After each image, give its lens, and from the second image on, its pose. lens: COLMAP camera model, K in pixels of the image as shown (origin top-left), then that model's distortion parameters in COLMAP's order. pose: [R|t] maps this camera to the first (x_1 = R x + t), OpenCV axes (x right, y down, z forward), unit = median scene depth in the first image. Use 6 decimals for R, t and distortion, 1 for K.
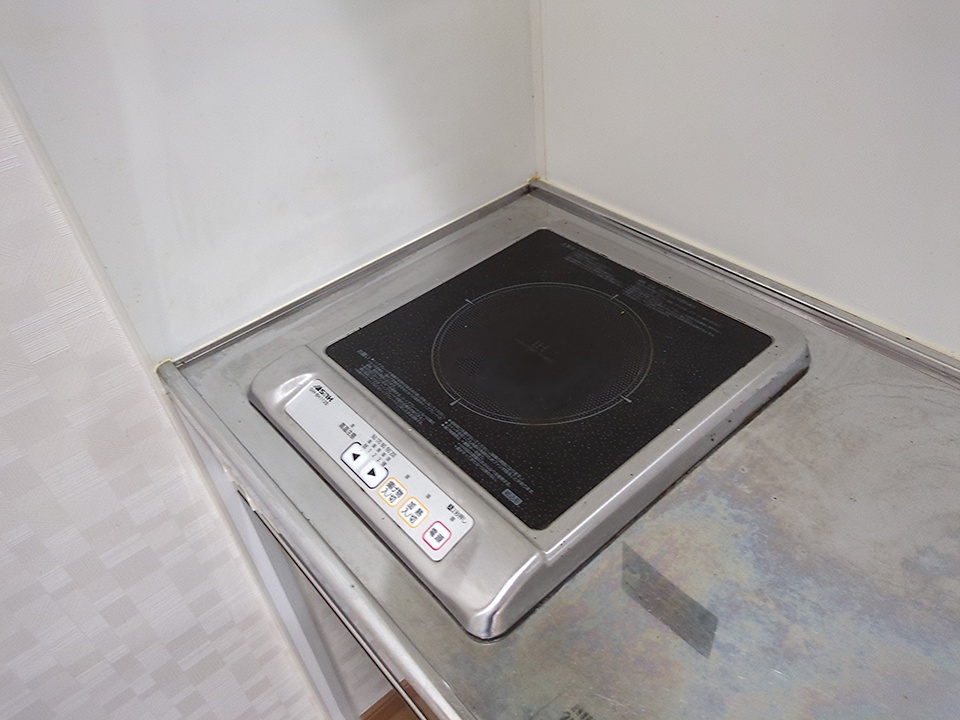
lens RADIAL K [[727.5, 0, 487.3], [0, 727.5, 363.1], [0, 0, 1]] dist [0.048003, -0.023002]
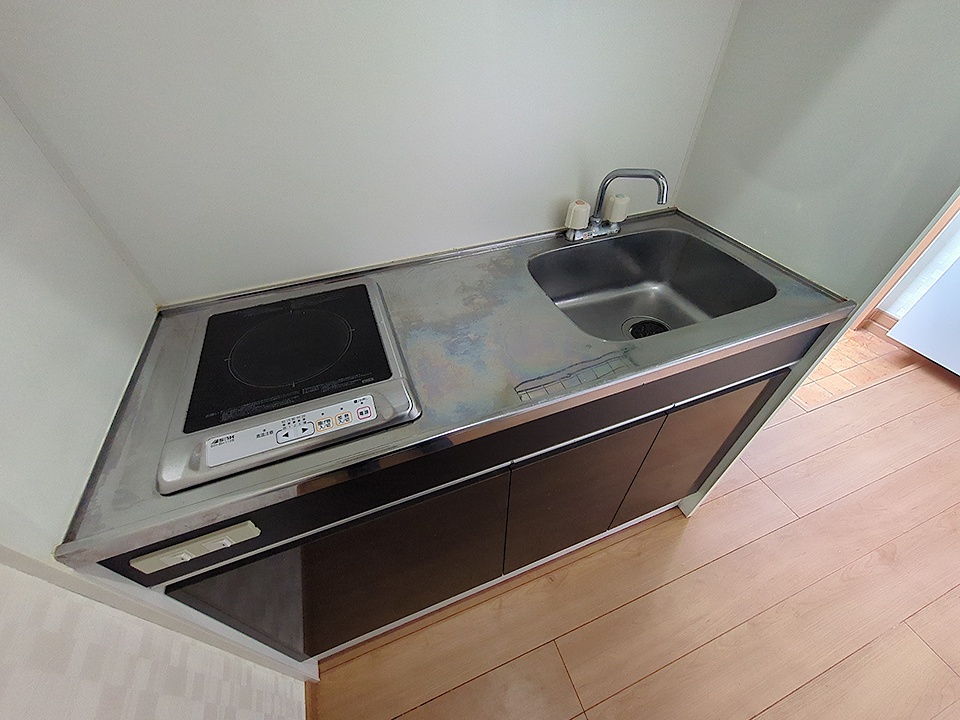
lens RADIAL K [[381.1, 0, 486.3], [0, 381.1, 358.7], [0, 0, 1]] dist [-0.001118, 0.000108]
pose [[0.342629, -0.589499, 0.731503, -0.516360], [0.606346, 0.733506, 0.307106, 0.005635], [-0.717600, 0.338320, 0.608761, 0.050459]]
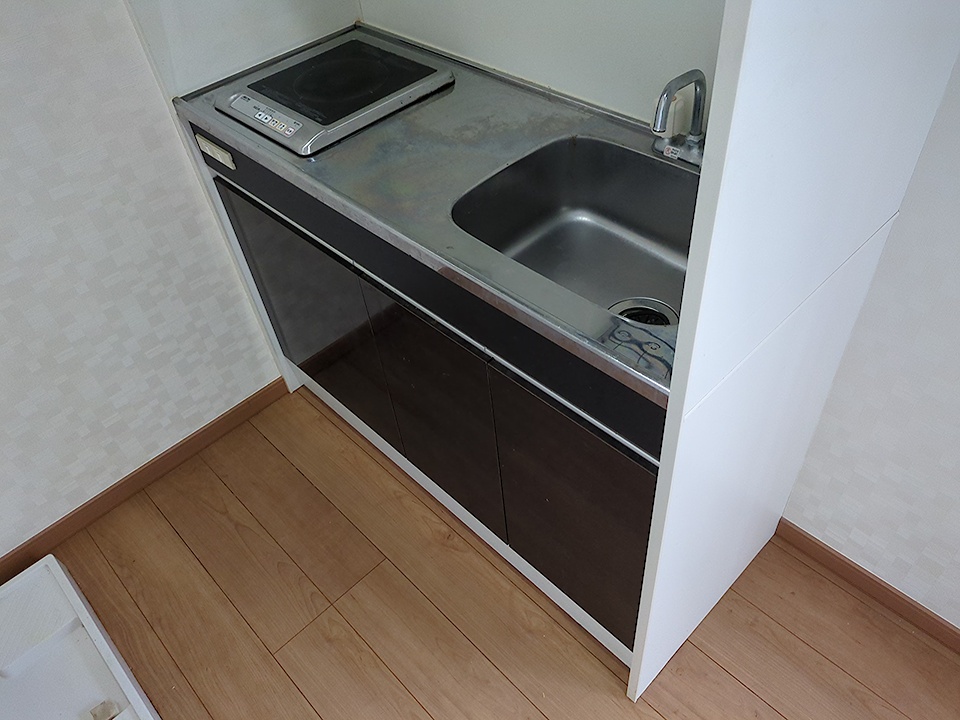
lens RADIAL K [[727.5, 0, 483.2], [0, 727.5, 362.8], [0, 0, 1]] dist [0.048003, -0.023002]
pose [[0.998447, -0.043925, 0.034274, 0.414916], [0.041450, 0.996695, 0.069870, 0.749590], [-0.037230, -0.068341, 0.996967, -1.434180]]
